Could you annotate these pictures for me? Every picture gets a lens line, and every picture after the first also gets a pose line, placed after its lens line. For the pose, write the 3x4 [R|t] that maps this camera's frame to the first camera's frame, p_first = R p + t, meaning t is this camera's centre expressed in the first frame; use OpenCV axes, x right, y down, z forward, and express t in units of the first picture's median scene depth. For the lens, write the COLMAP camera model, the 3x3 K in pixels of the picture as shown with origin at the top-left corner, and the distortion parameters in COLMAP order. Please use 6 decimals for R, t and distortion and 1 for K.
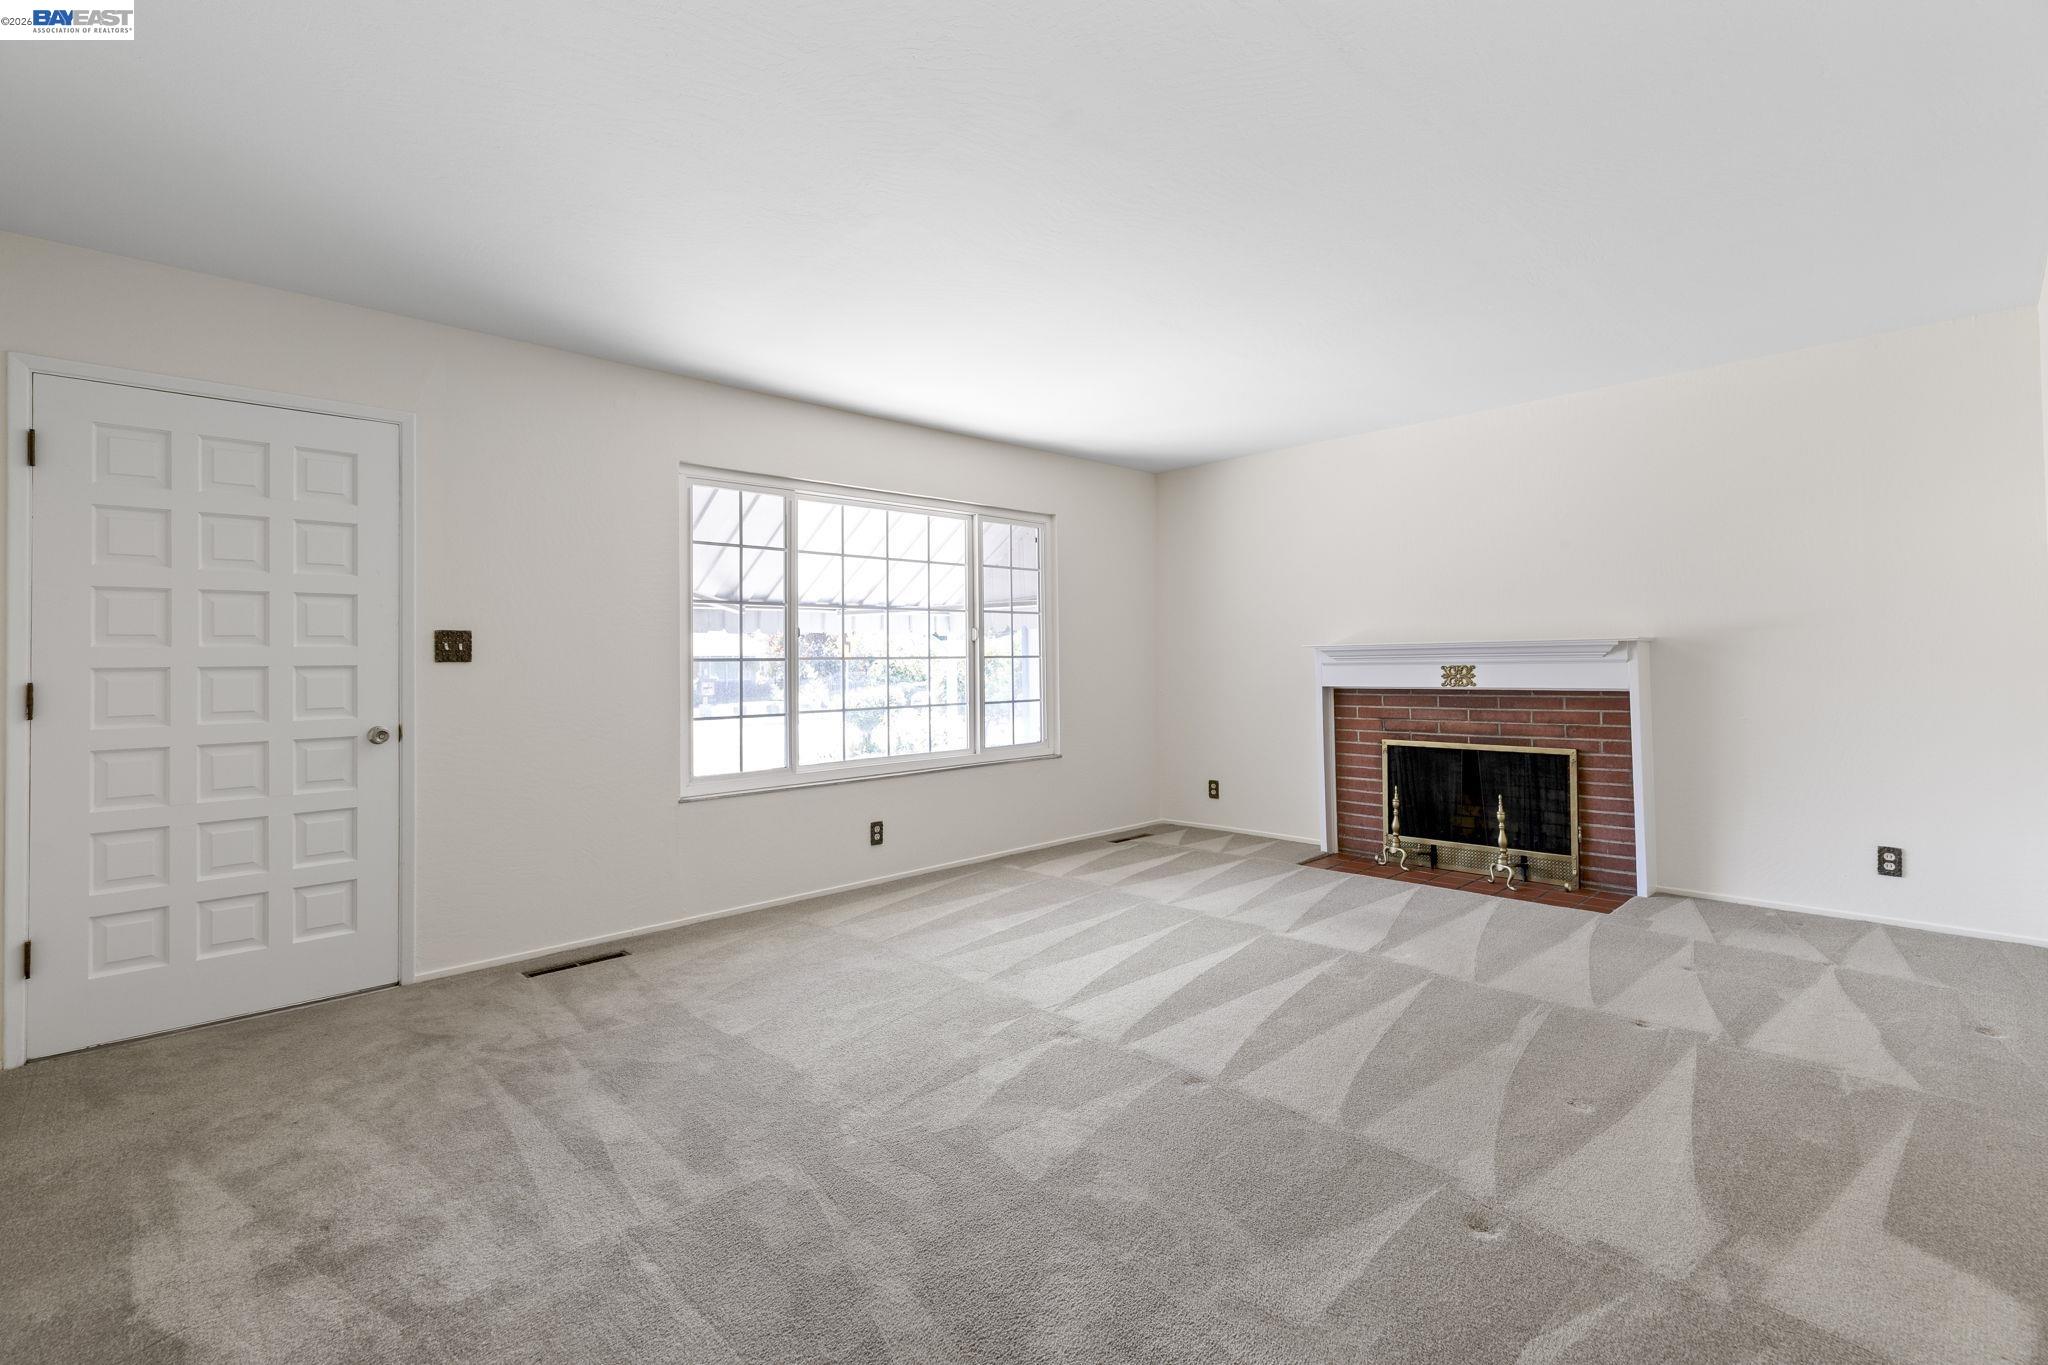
lens RADIAL K [[942.2, 0, 1025.0], [0, 942.2, 642.9], [0, 0, 1]] dist [0.001296, -0.000064]
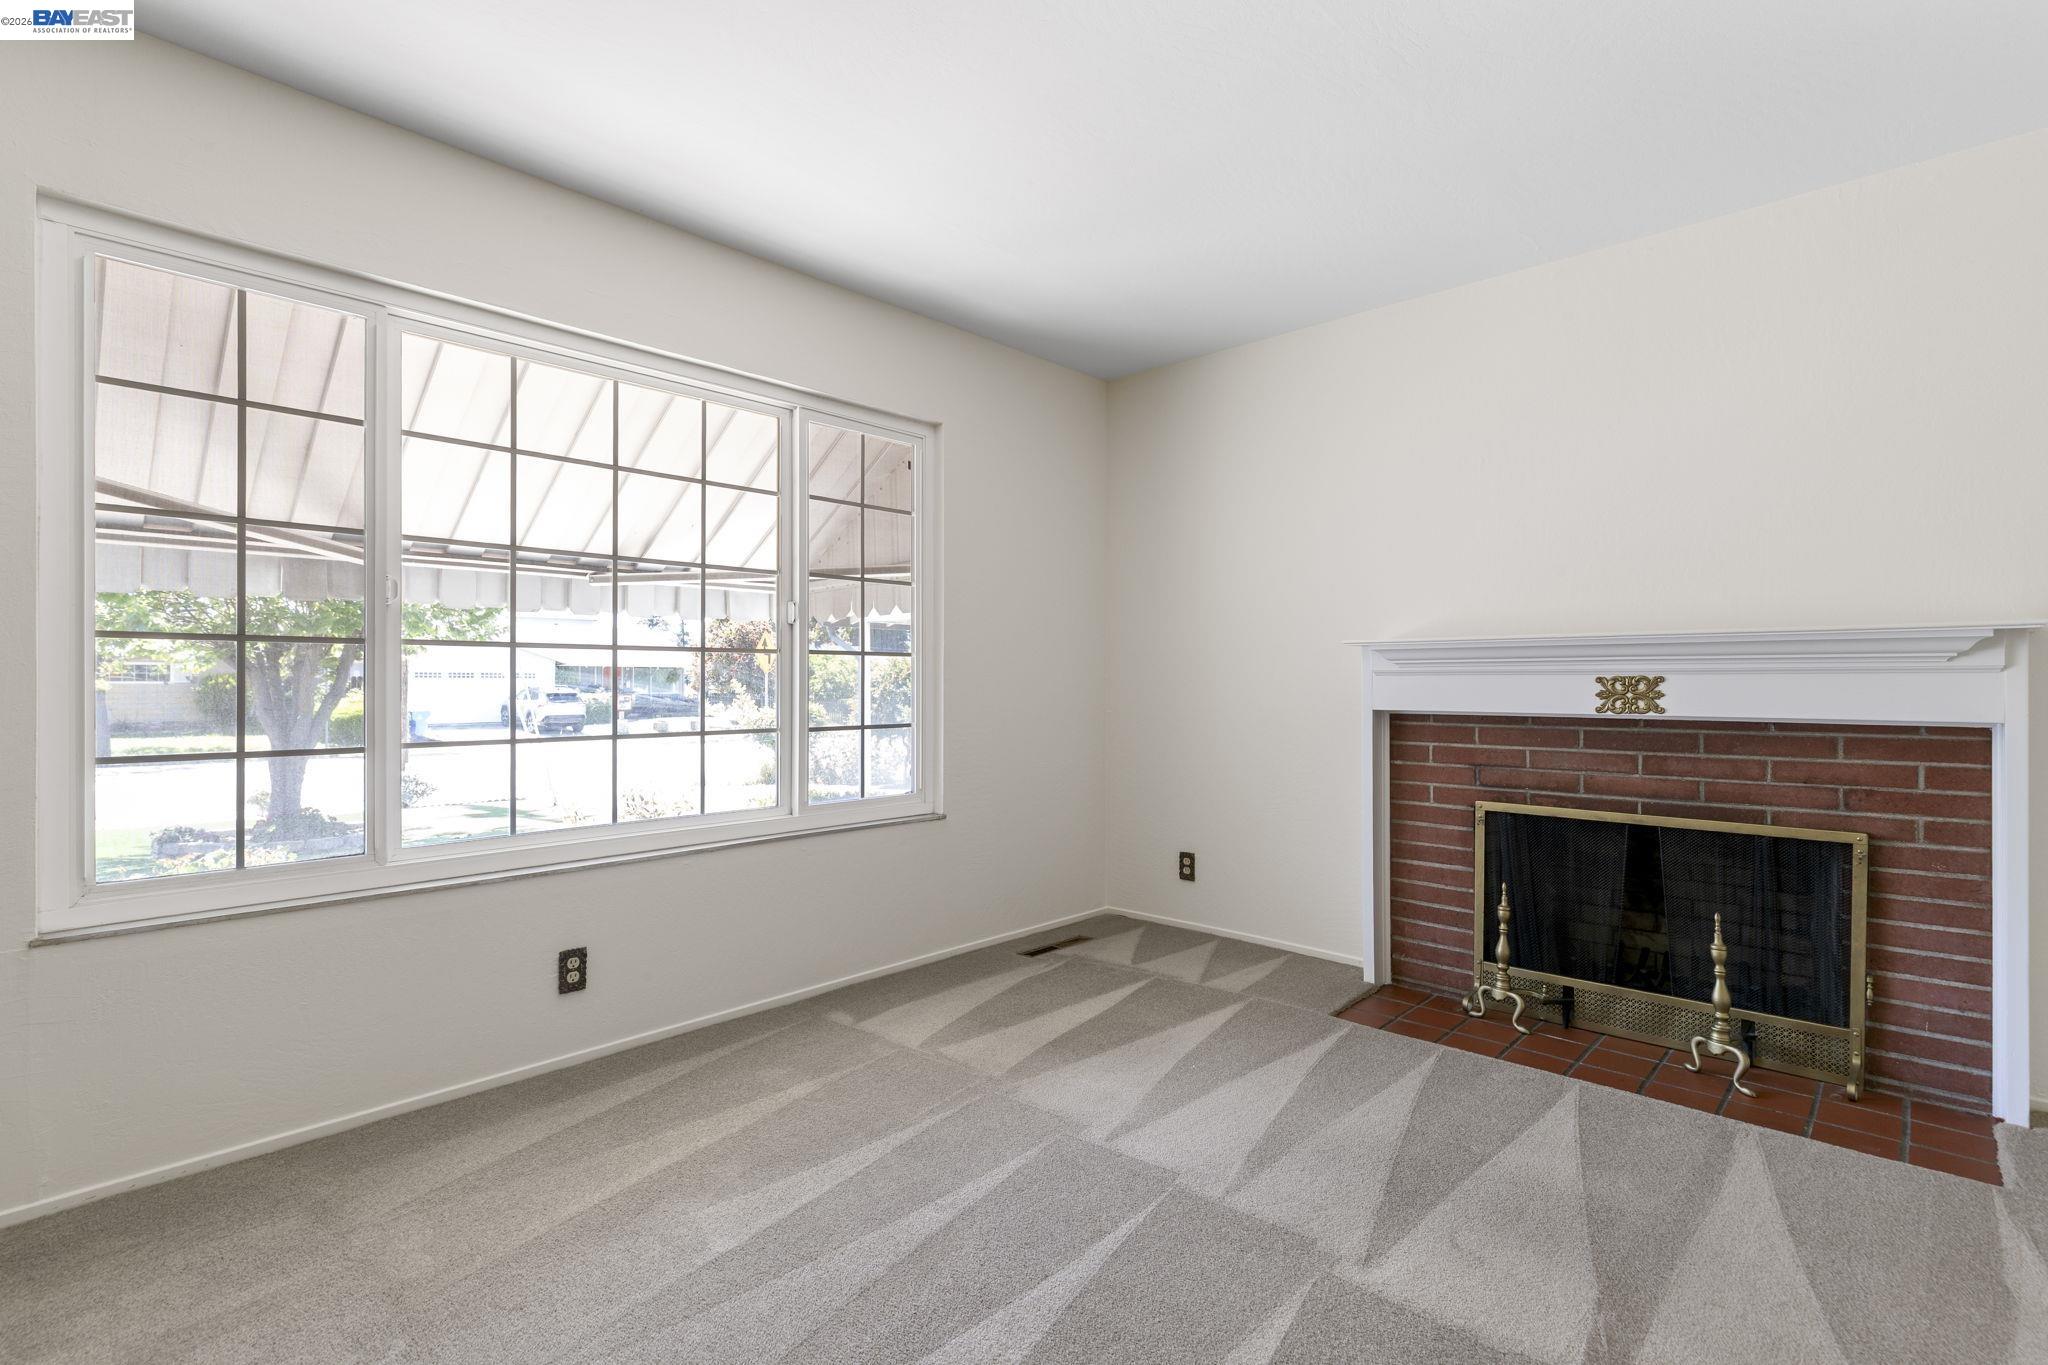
lens RADIAL K [[947.8, 0, 1024.0], [0, 947.8, 682.5], [0, 0, 1]] dist [0.004135, -0.000246]
pose [[0.999022, 0.015510, 0.041405, 0.073921], [-0.016414, 0.999632, 0.021578, 0.021107], [-0.041056, -0.022236, 0.998909, 0.442928]]
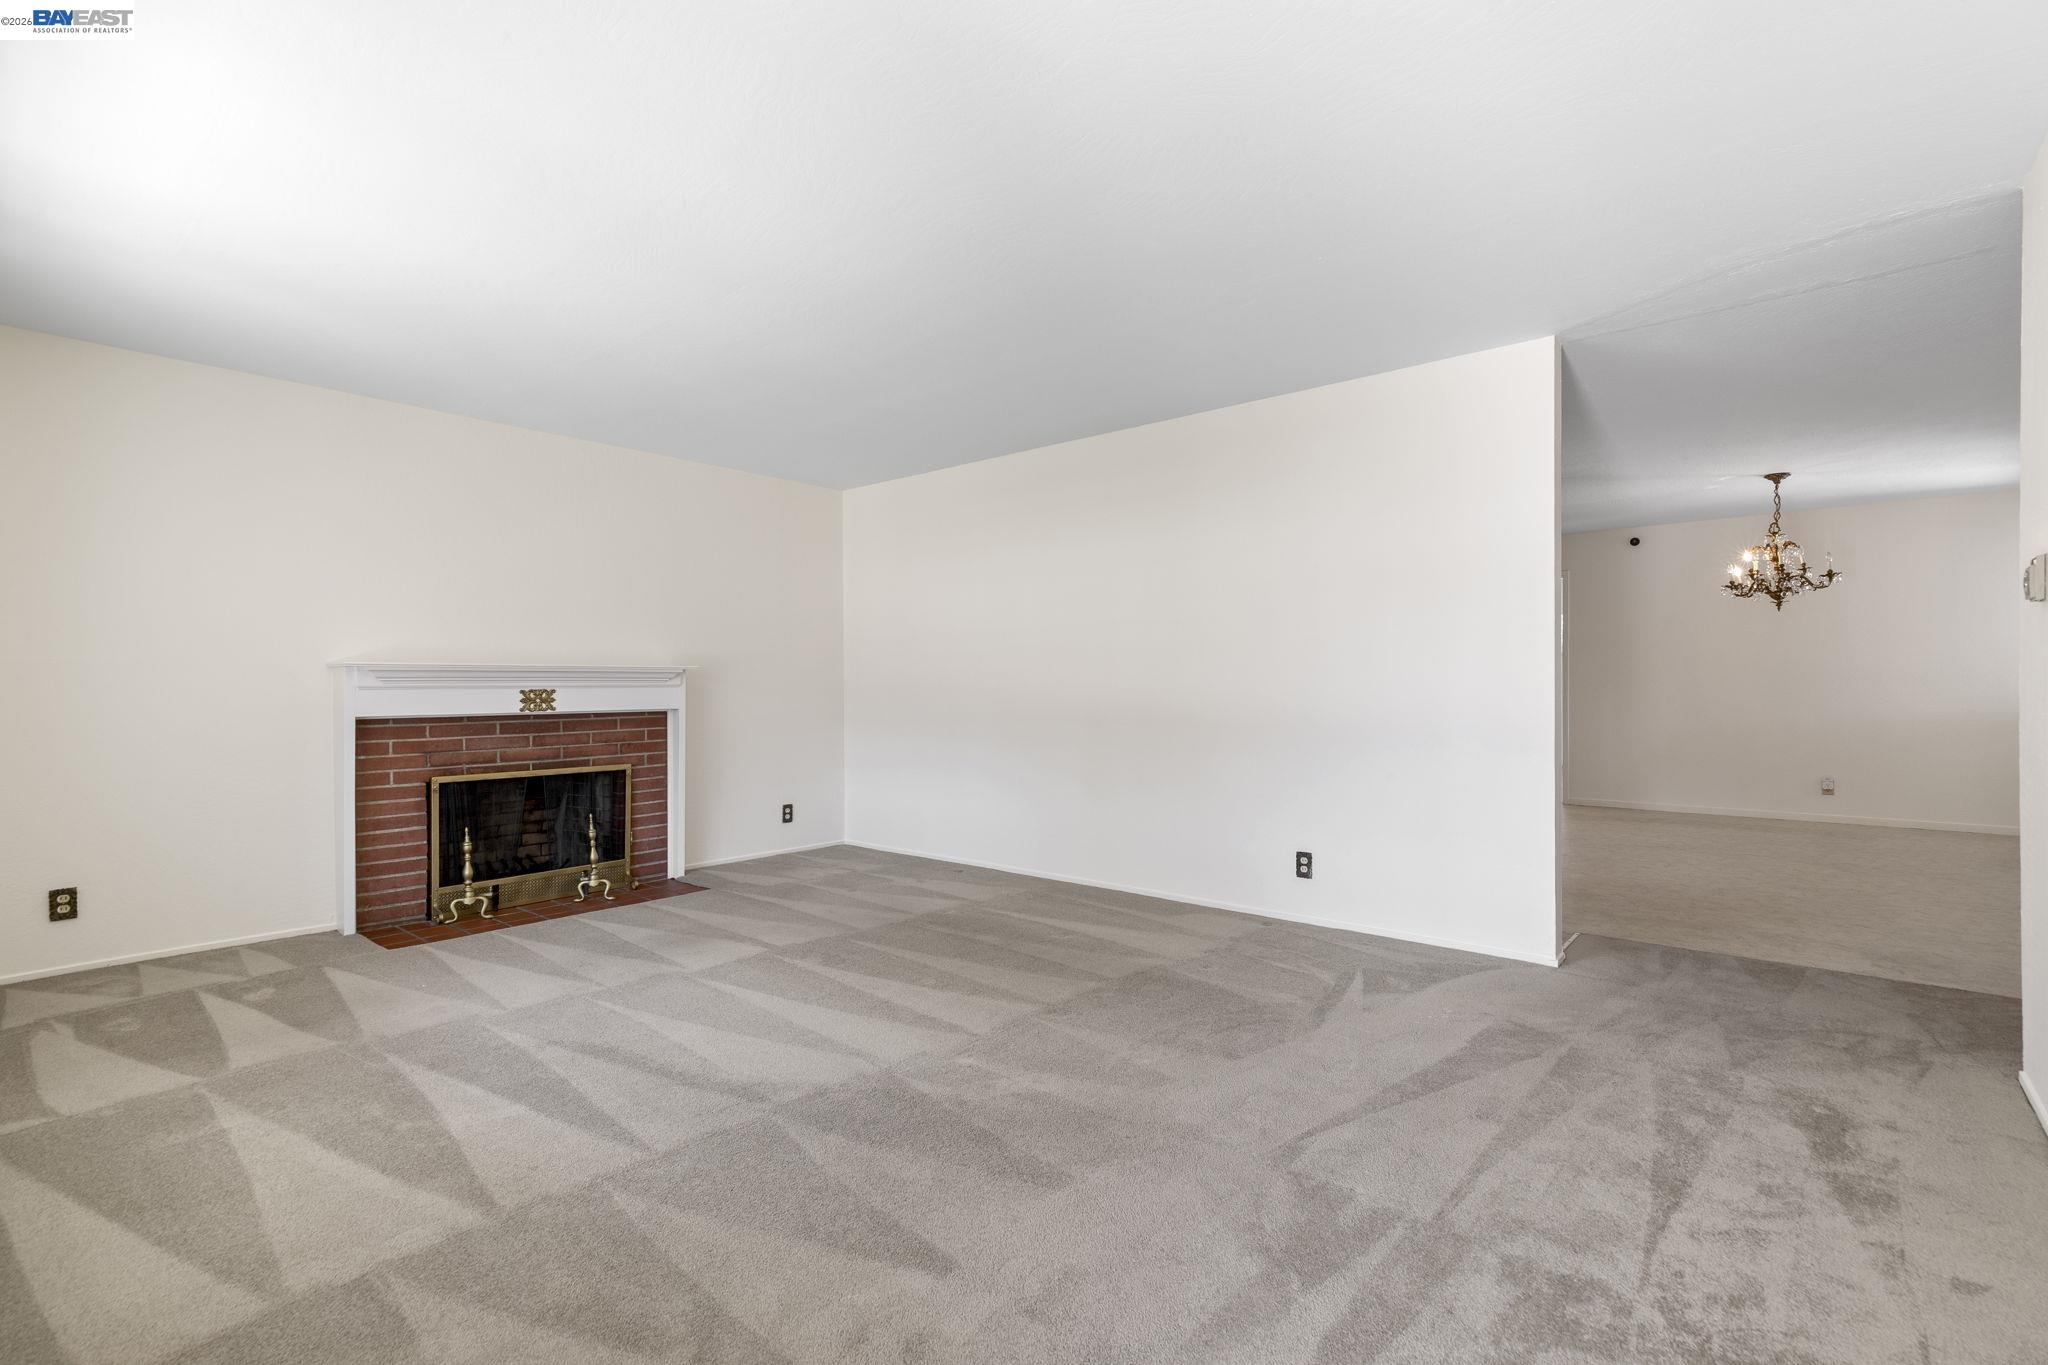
lens RADIAL K [[917.9, 0, 1040.5], [0, 917.9, 684.9], [0, 0, 1]] dist [0.003410, -0.000095]
pose [[-0.106780, 0.011205, 0.994220, -0.524468], [-0.019235, 0.999726, -0.013333, 0.021603], [-0.994097, -0.020547, -0.106535, 0.581658]]
